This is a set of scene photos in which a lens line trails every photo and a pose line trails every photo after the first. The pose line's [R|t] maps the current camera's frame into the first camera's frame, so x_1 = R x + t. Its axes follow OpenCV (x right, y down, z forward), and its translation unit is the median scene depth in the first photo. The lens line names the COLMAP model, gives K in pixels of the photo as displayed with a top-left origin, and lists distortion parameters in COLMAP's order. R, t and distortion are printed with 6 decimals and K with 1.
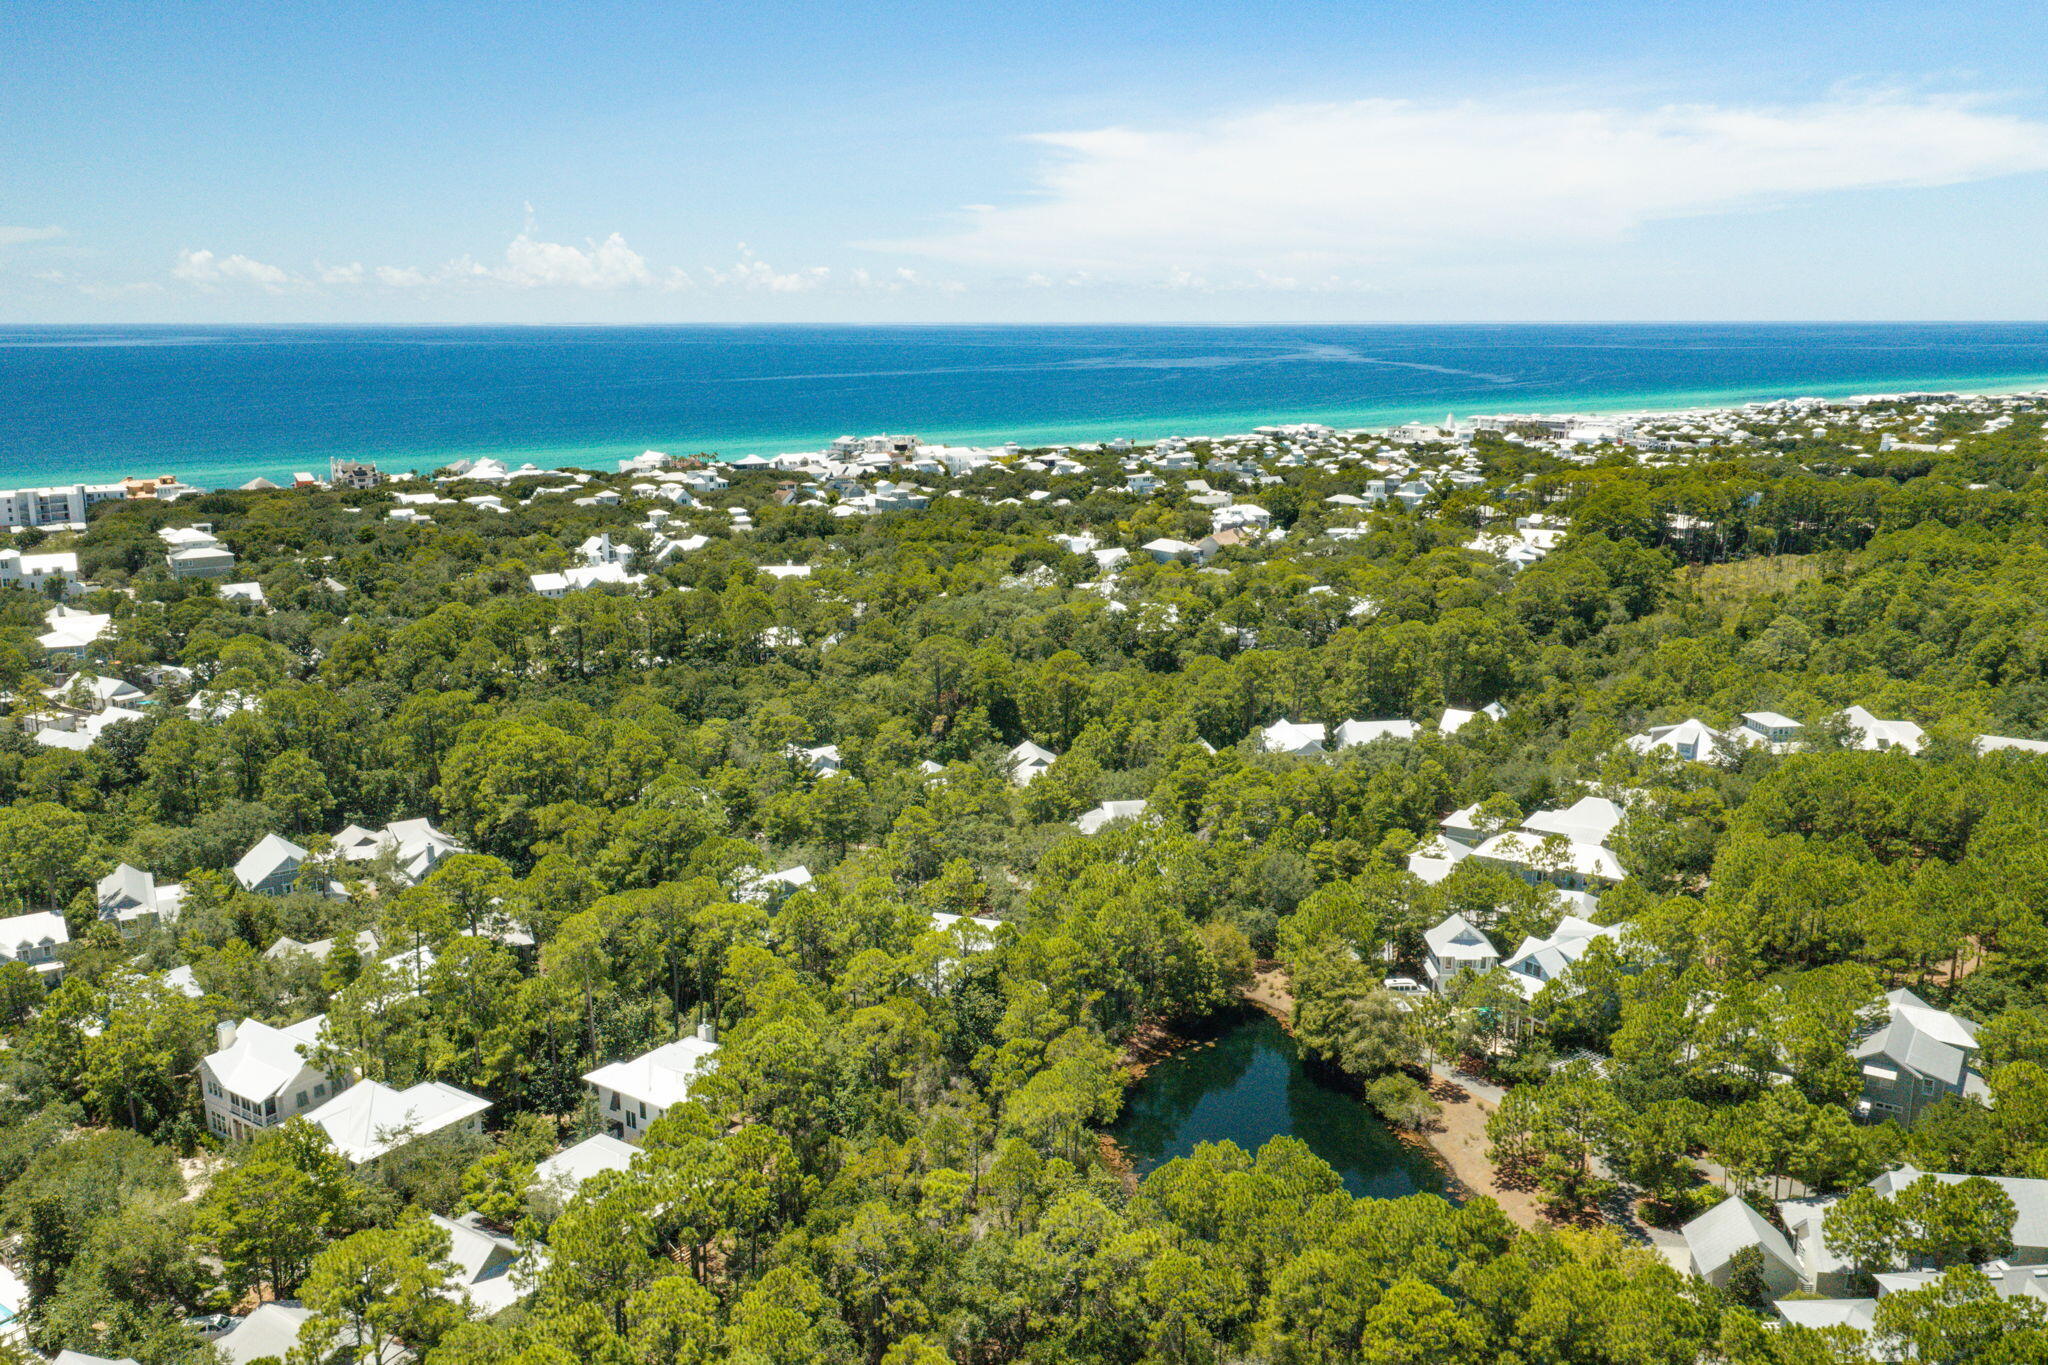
lens RADIAL K [[1697.0, 0, 1023.4], [0, 1697.0, 691.3], [0, 0, 1]] dist [0.016238, -0.018870]
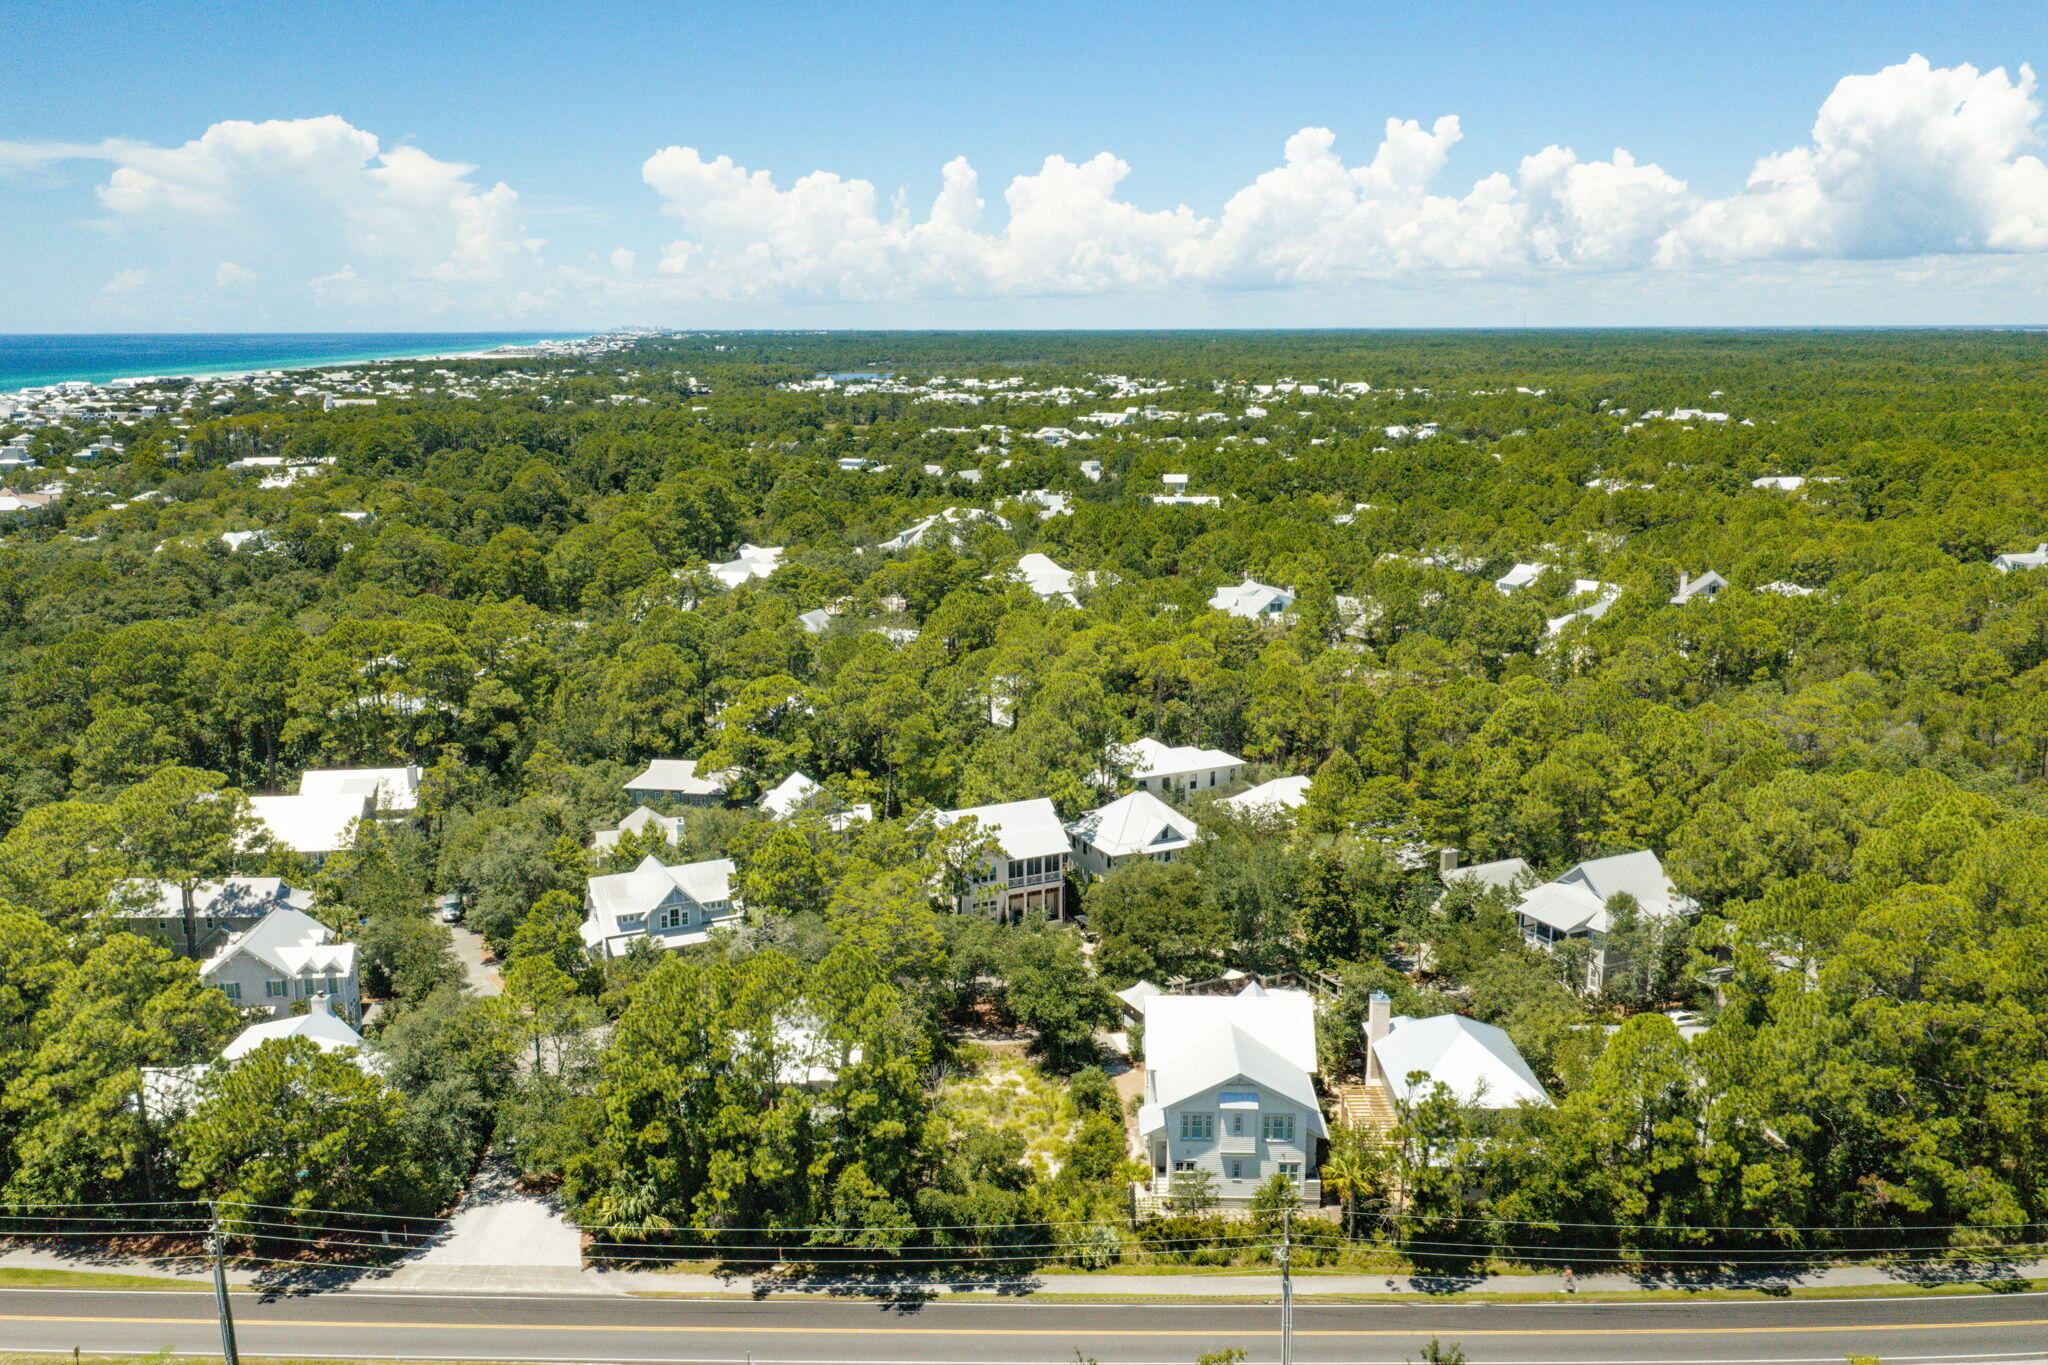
lens RADIAL K [[1697.0, 0, 1025.8], [0, 1697.0, 694.1], [0, 0, 1]] dist [0.016238, -0.018870]
pose [[0.474804, -0.186620, 0.860078, -0.308213], [0.192743, 0.975585, 0.105279, 0.010218], [-0.858727, 0.115787, 0.499181, 0.122796]]
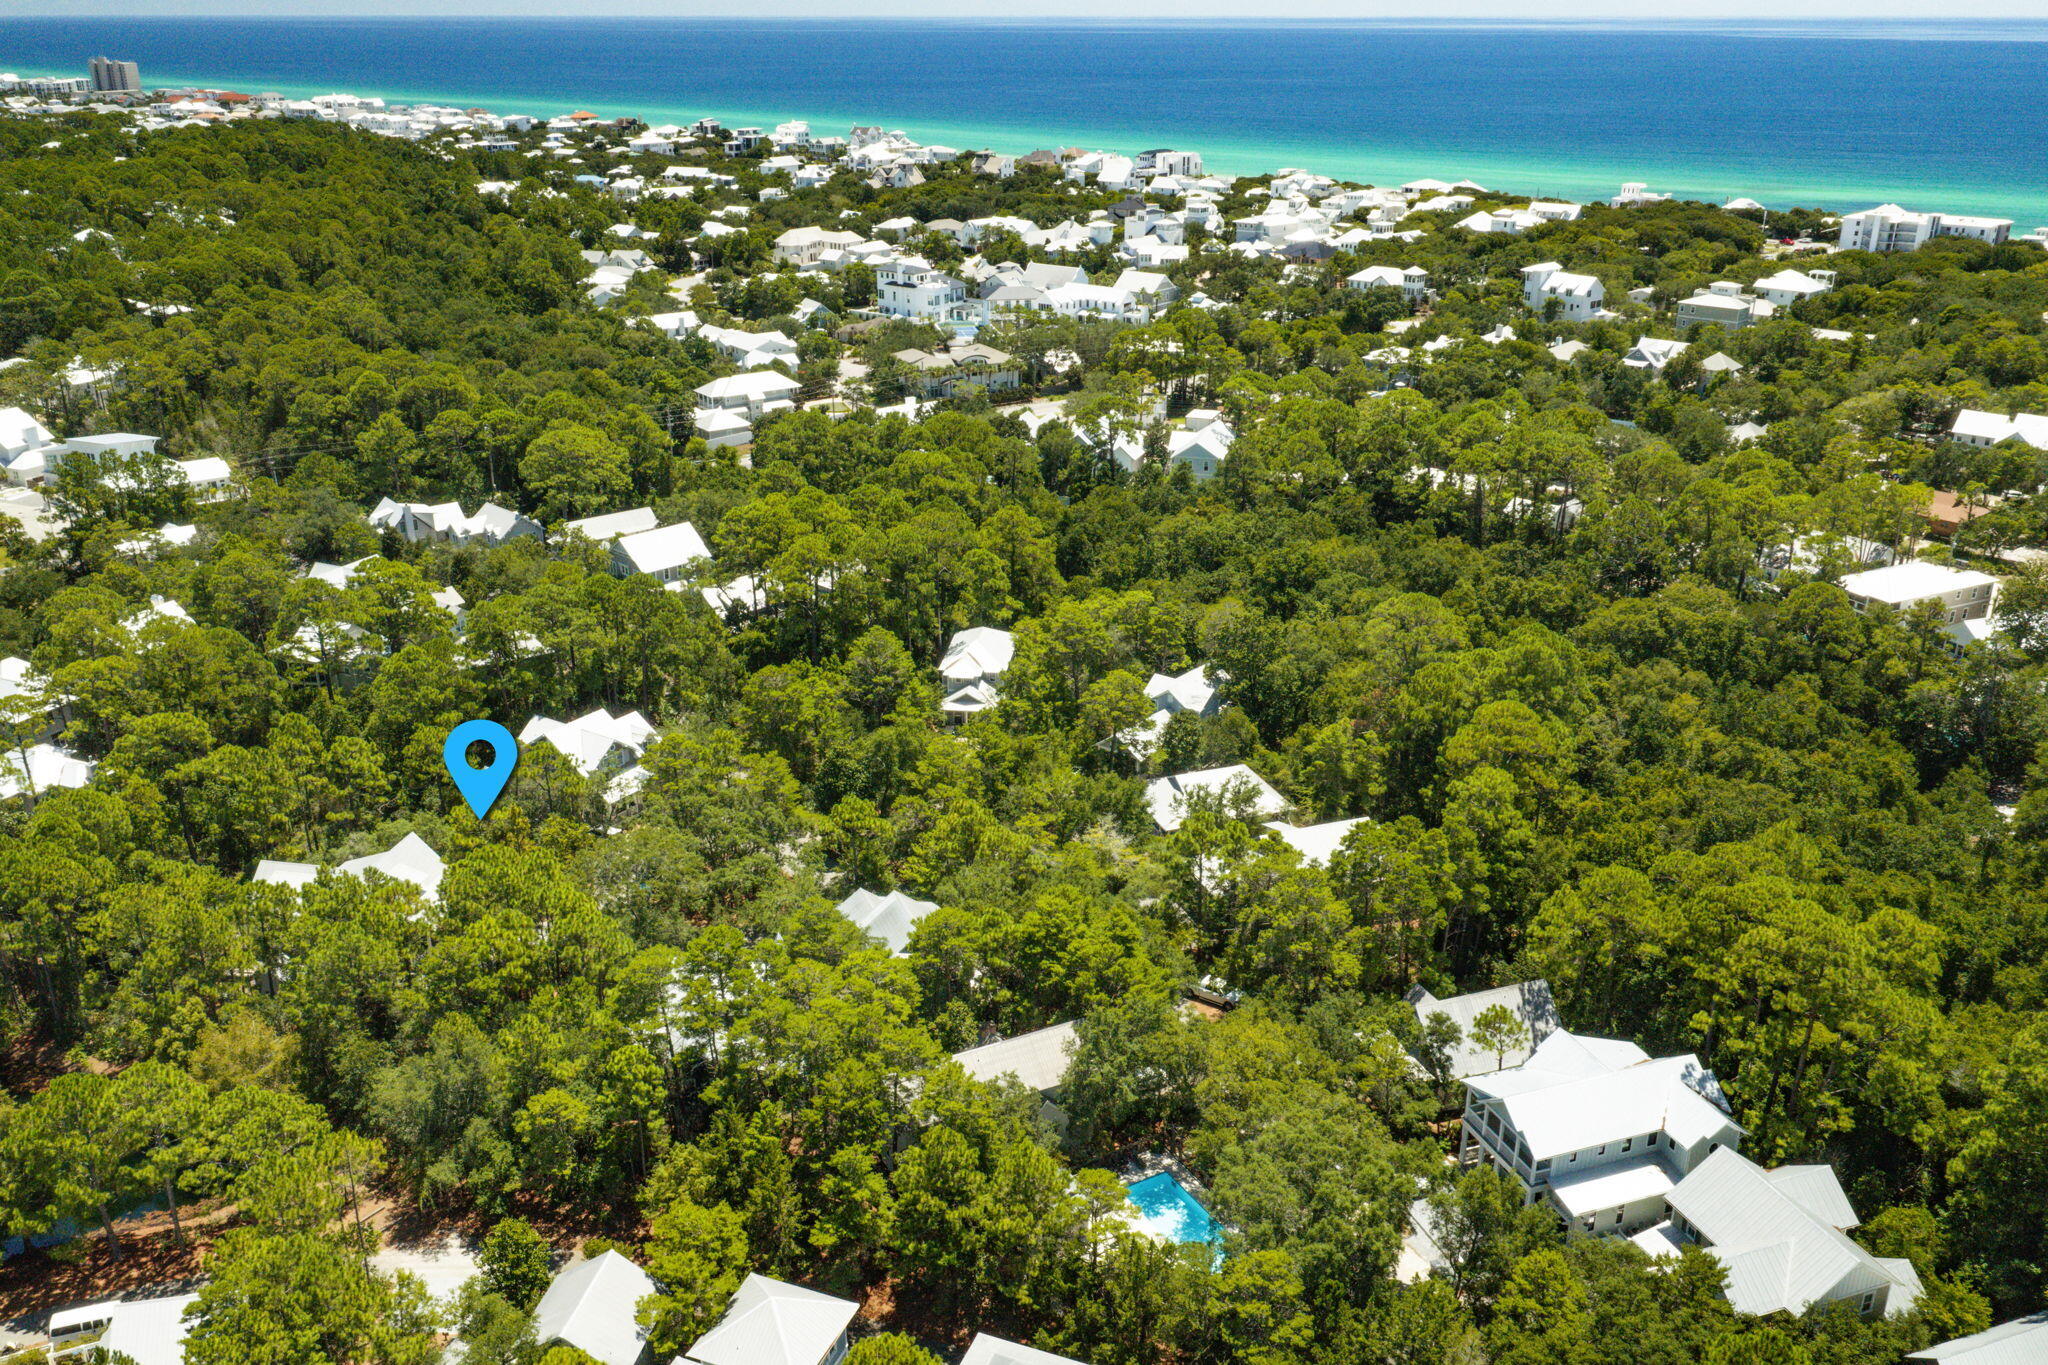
lens RADIAL K [[1697.0, 0, 1027.3], [0, 1697.0, 694.9], [0, 0, 1]] dist [0.016238, -0.018870]
pose [[0.197862, 0.368541, -0.908311, 0.210066], [-0.213744, 0.920554, 0.326947, -0.072211], [0.956642, 0.129456, 0.260916, 0.323850]]
